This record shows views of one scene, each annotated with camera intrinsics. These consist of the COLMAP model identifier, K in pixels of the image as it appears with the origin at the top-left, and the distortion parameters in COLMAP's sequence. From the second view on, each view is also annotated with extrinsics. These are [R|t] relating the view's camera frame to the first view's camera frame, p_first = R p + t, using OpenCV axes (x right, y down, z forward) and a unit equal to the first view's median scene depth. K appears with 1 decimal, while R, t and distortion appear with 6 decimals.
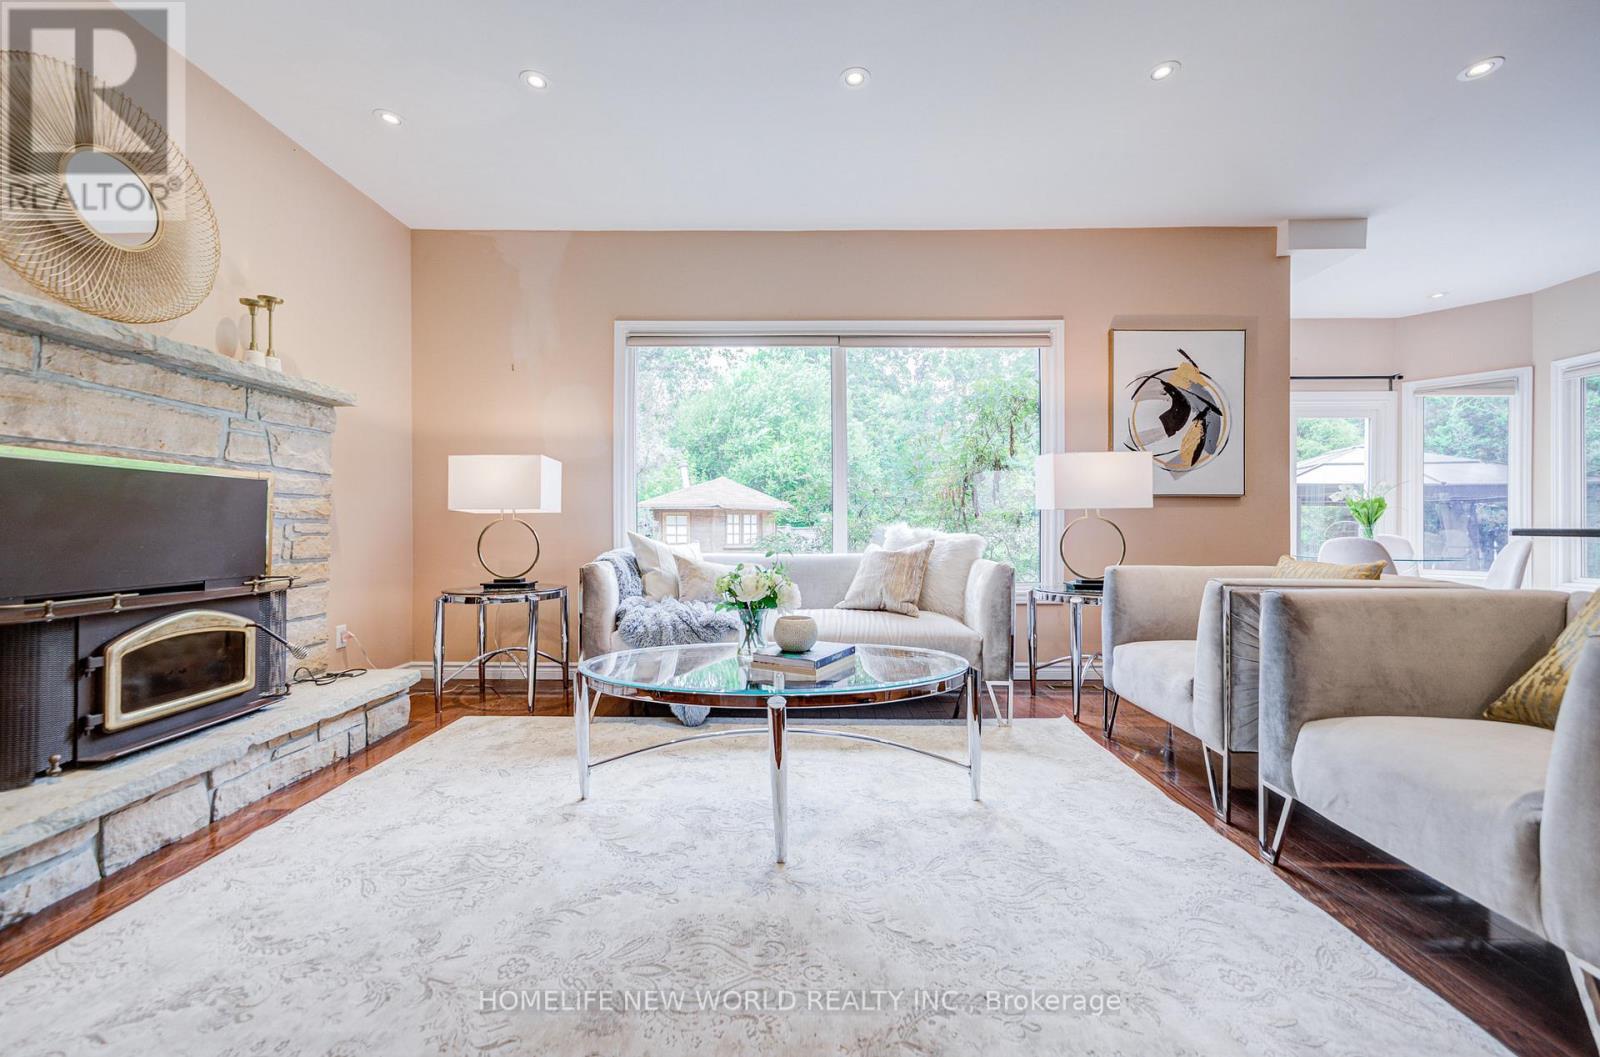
lens RADIAL K [[618.5, 0, 794.4], [0, 618.5, 520.1], [0, 0, 1]] dist [0.011668, 0.000359]
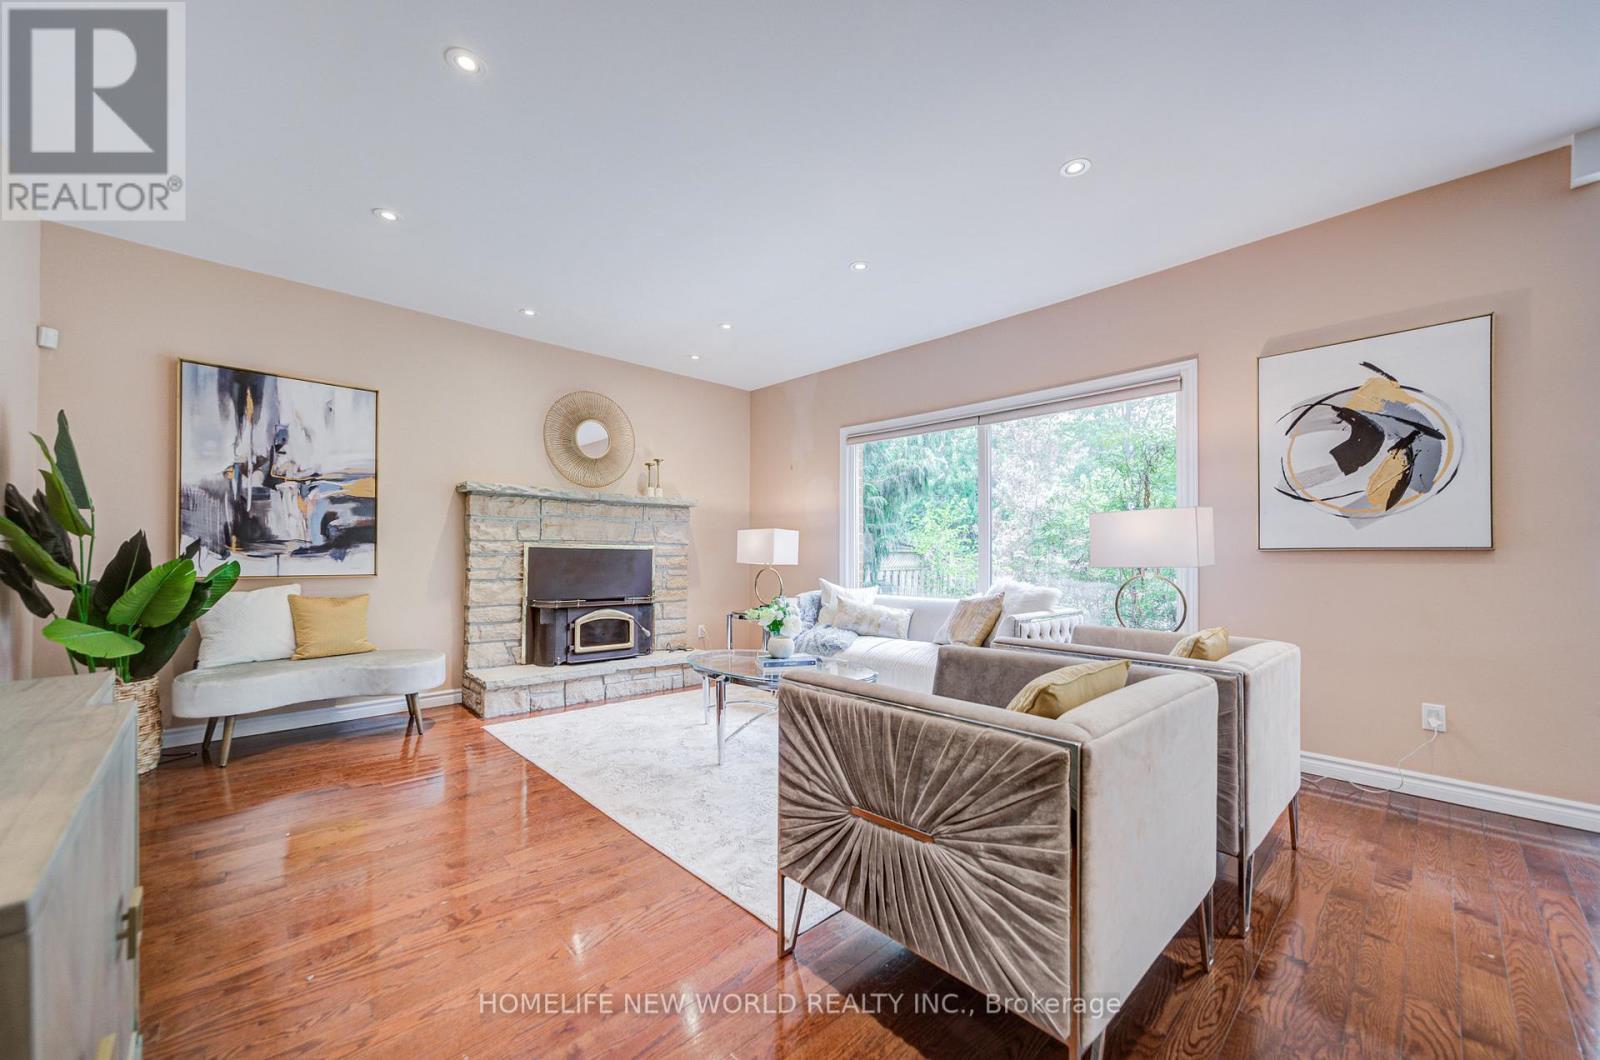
lens RADIAL K [[616.4, 0, 802.1], [0, 616.4, 546.3], [0, 0, 1]] dist [-0.001713, 0.000043]
pose [[0.698903, -0.010588, -0.715138, 0.883231], [0.001408, 0.999909, -0.013428, -0.042586], [0.715215, 0.008378, 0.698854, -0.067400]]
